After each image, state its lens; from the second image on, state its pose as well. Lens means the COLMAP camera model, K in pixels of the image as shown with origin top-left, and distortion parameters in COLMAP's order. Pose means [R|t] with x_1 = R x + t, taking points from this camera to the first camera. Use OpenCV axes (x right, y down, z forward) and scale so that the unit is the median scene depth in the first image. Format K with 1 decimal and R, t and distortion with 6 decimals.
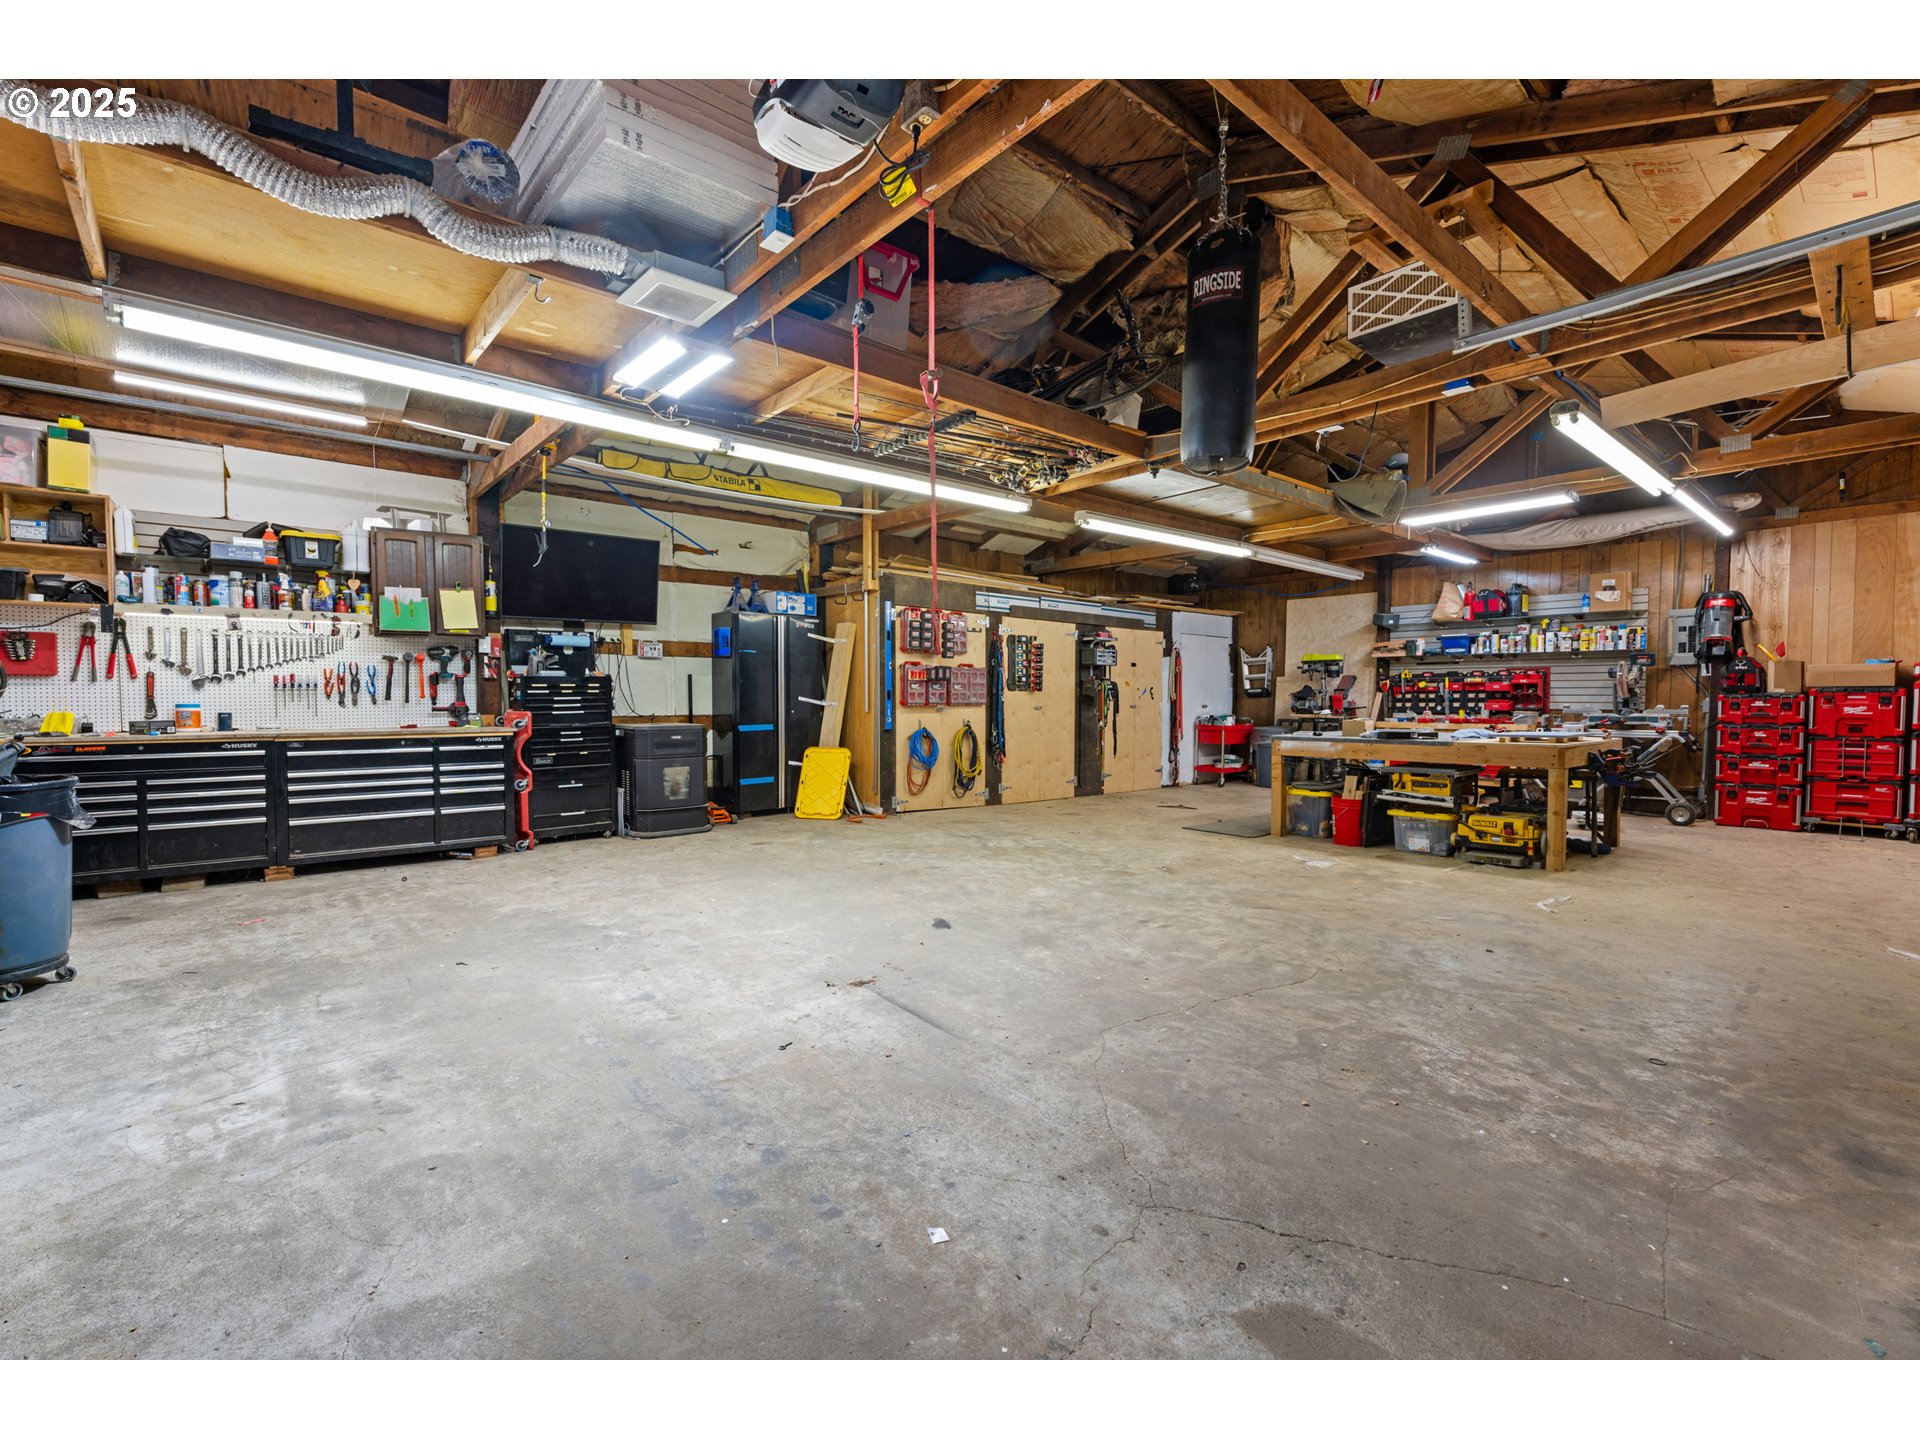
lens RADIAL K [[838.1, 0, 956.0], [0, 838.1, 726.1], [0, 0, 1]] dist [-0.000371, -0.000107]
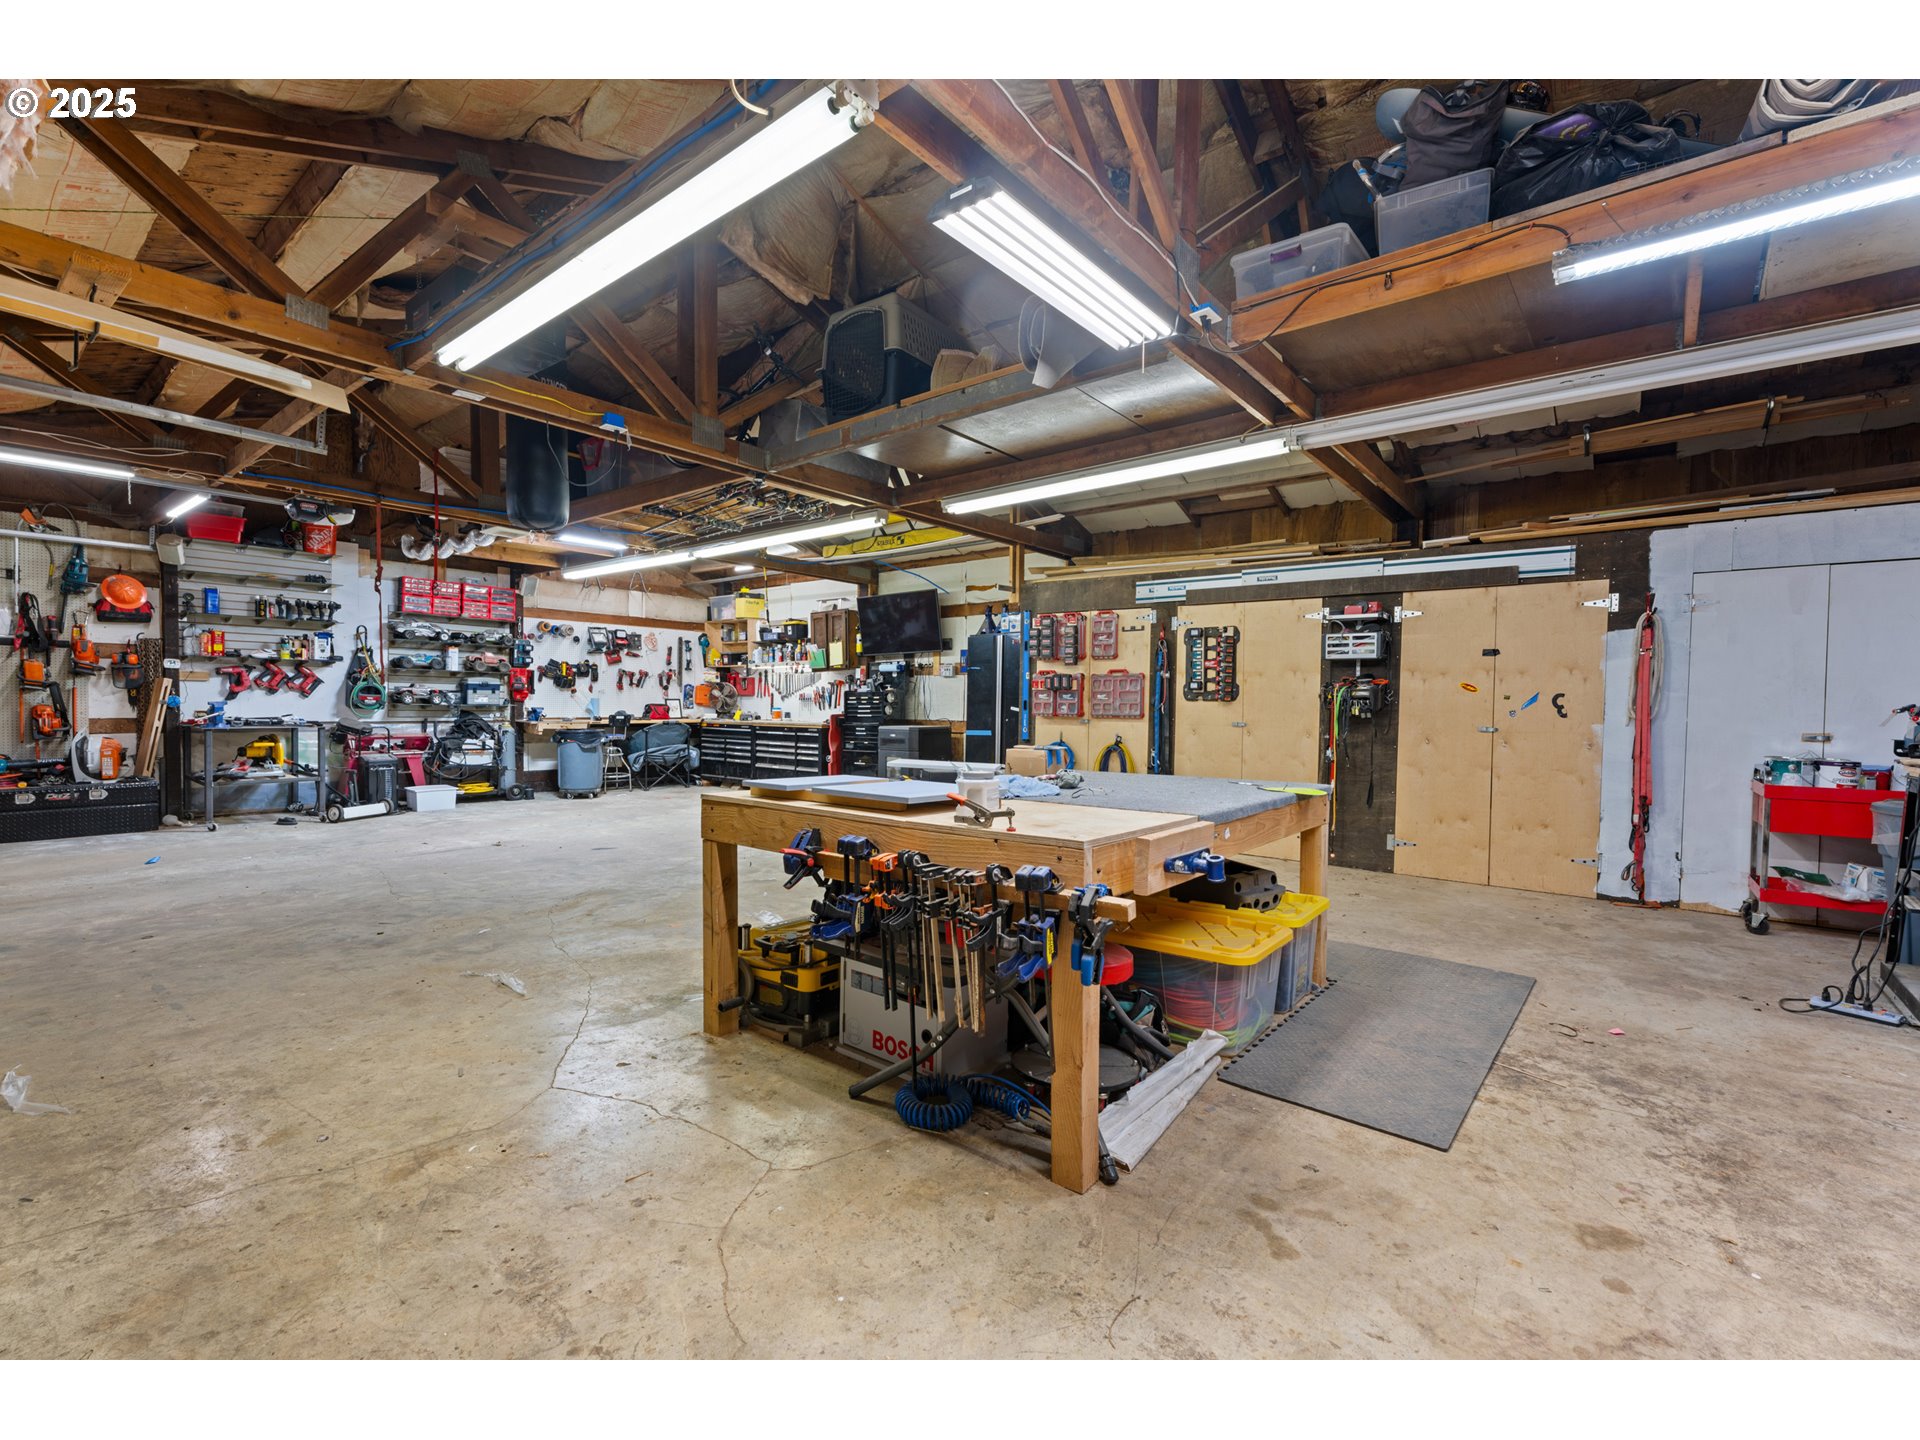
lens RADIAL K [[838.1, 0, 956.0], [0, 838.1, 726.1], [0, 0, 1]] dist [-0.000371, -0.000107]
pose [[0.190384, 0.026833, -0.981343, 0.812453], [-0.042476, 0.998915, 0.019072, -0.025433], [0.980790, 0.038053, 0.191317, 0.666117]]
